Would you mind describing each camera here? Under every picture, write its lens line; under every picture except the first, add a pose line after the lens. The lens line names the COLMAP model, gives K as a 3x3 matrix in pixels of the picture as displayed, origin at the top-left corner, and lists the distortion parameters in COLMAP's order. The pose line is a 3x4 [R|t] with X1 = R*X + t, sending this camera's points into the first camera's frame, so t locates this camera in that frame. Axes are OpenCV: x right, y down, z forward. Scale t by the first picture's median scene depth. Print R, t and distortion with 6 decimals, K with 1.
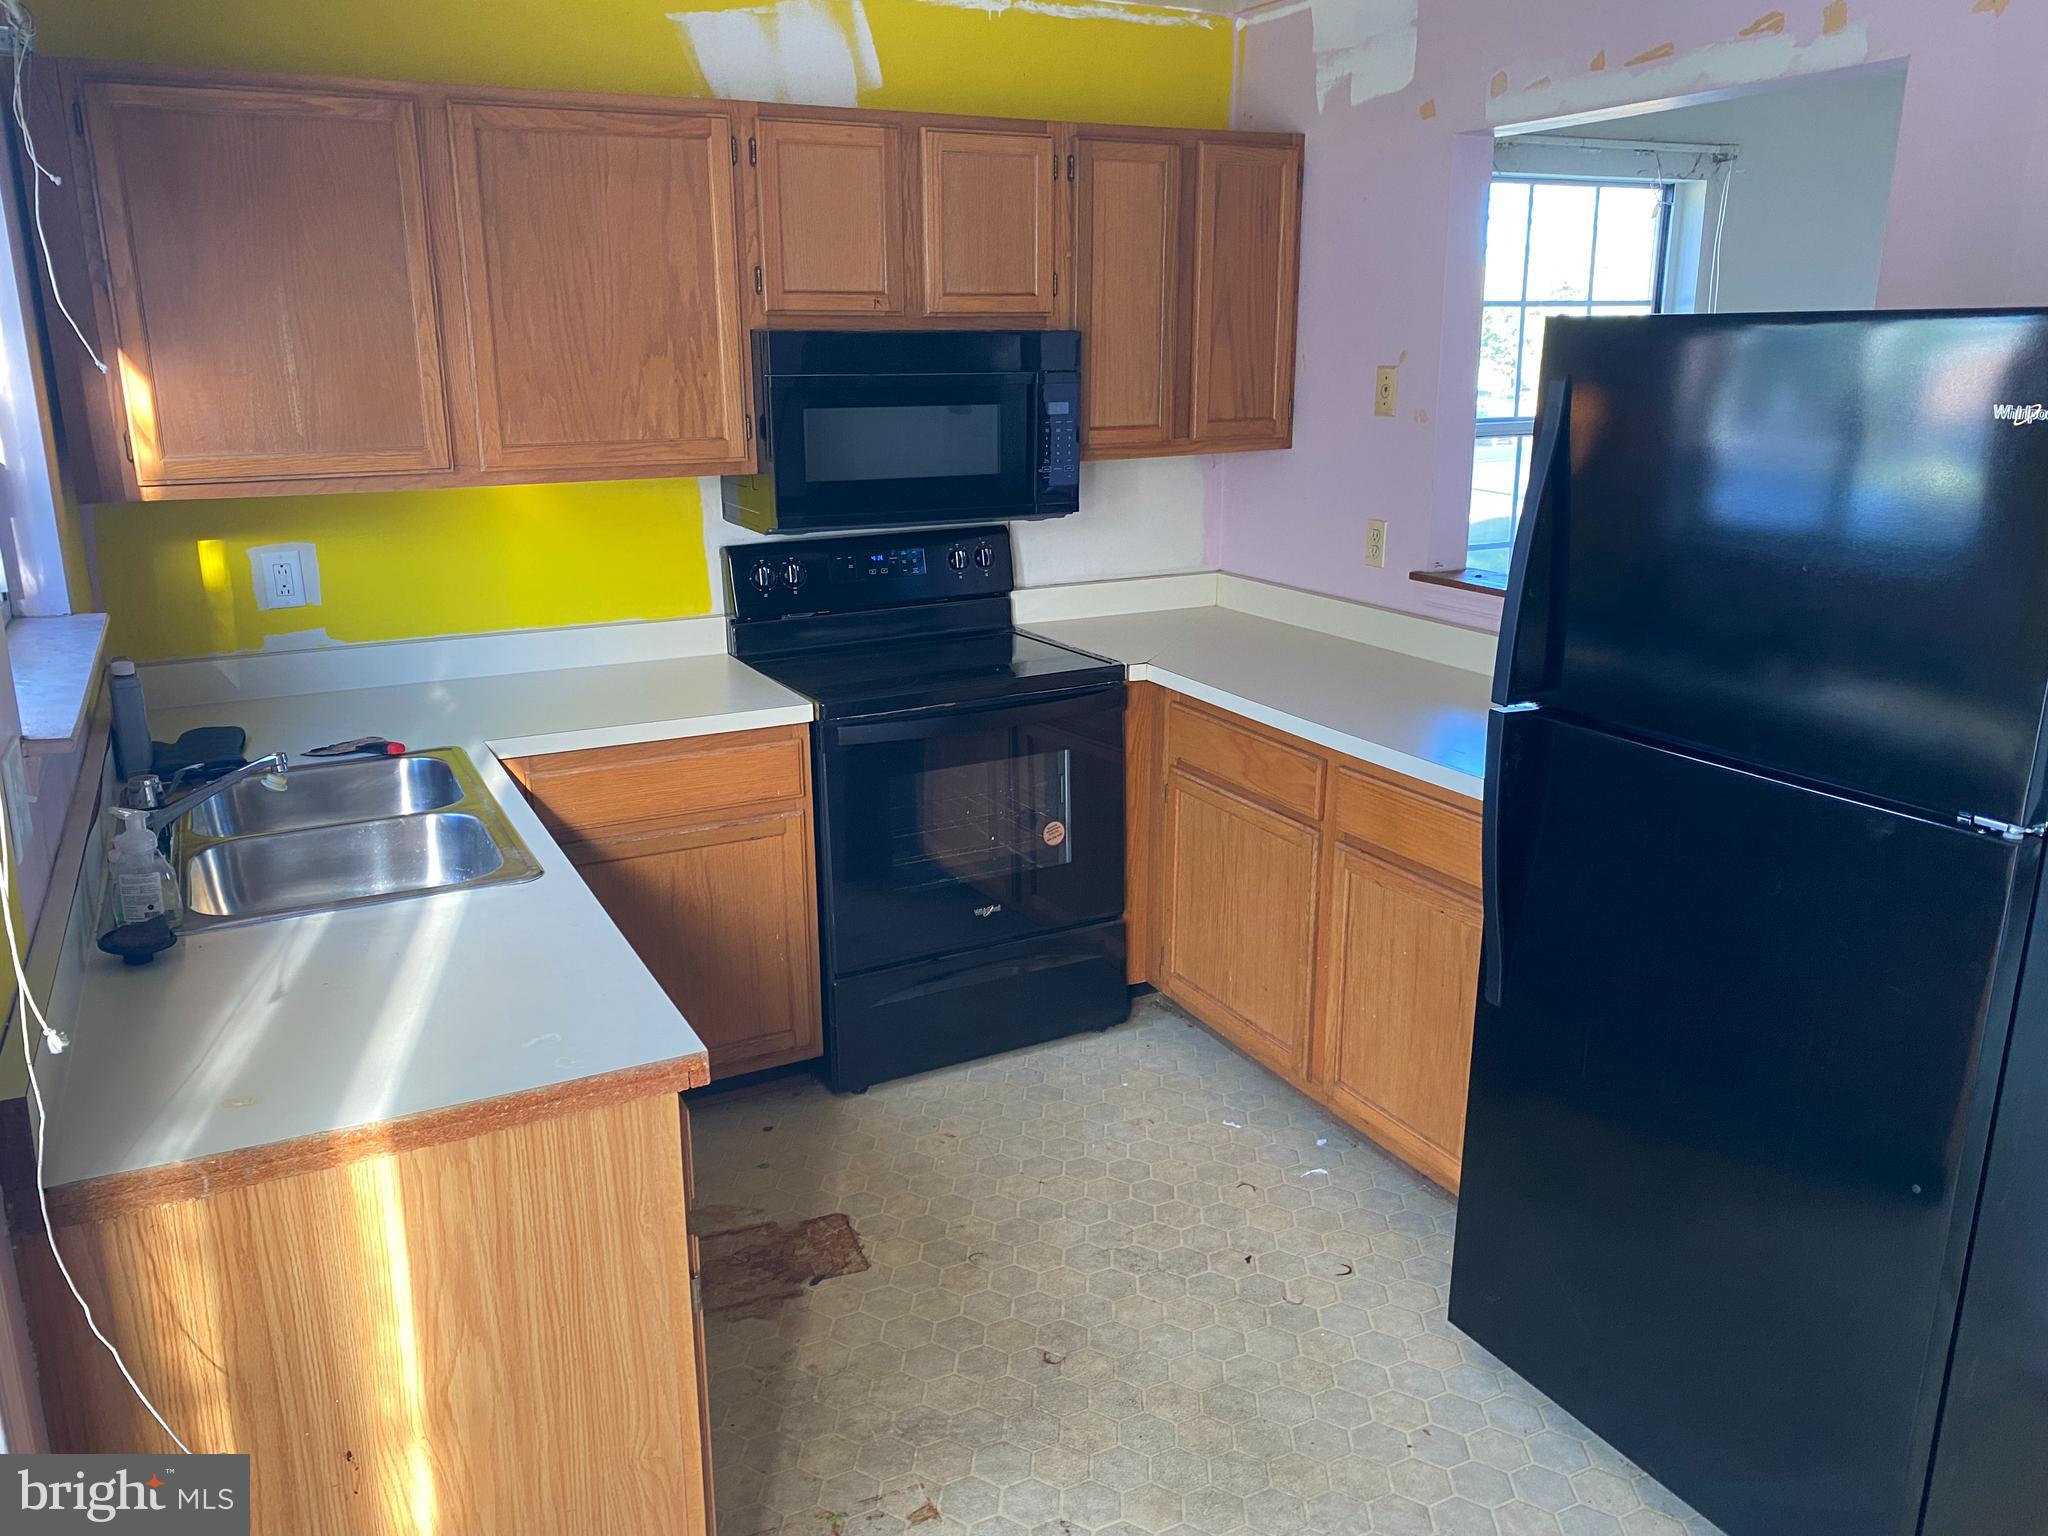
lens RADIAL K [[1559.3, 0, 1022.5], [0, 1559.3, 753.6], [0, 0, 1]] dist [0.054482, -0.059300]
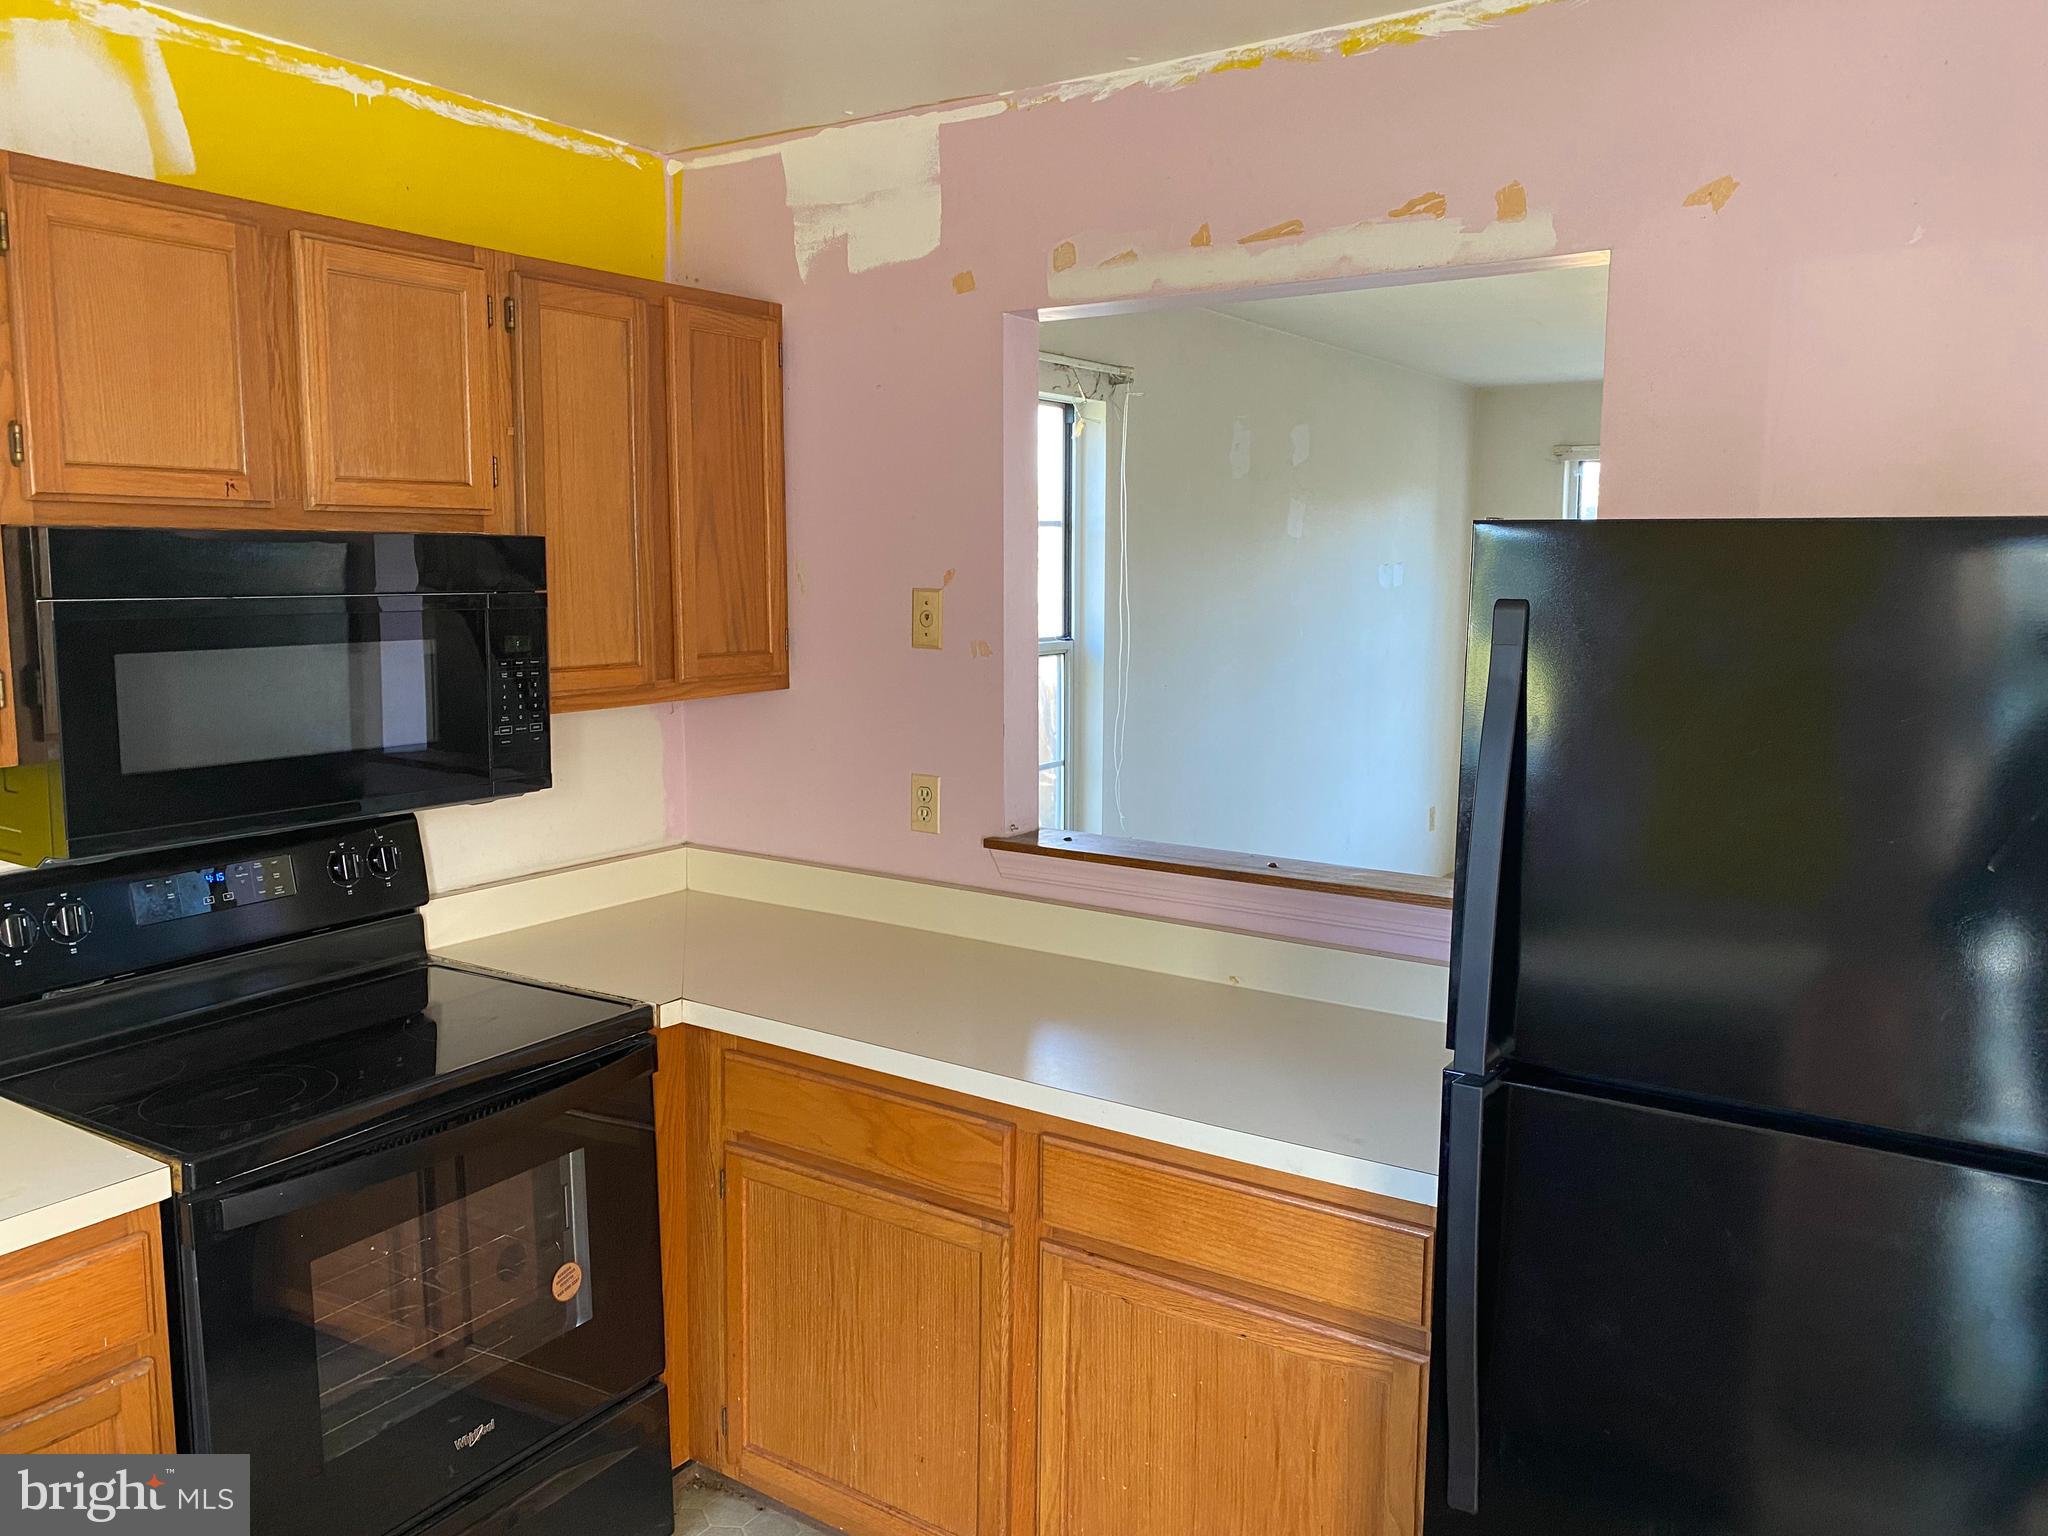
lens RADIAL K [[1559.3, 0, 1015.1], [0, 1559.3, 748.7], [0, 0, 1]] dist [0.054482, -0.059300]
pose [[0.877248, -0.050292, 0.477395, -0.117815], [0.114803, 0.987618, -0.106917, -0.076784], [-0.466107, 0.148599, 0.872160, 0.303058]]
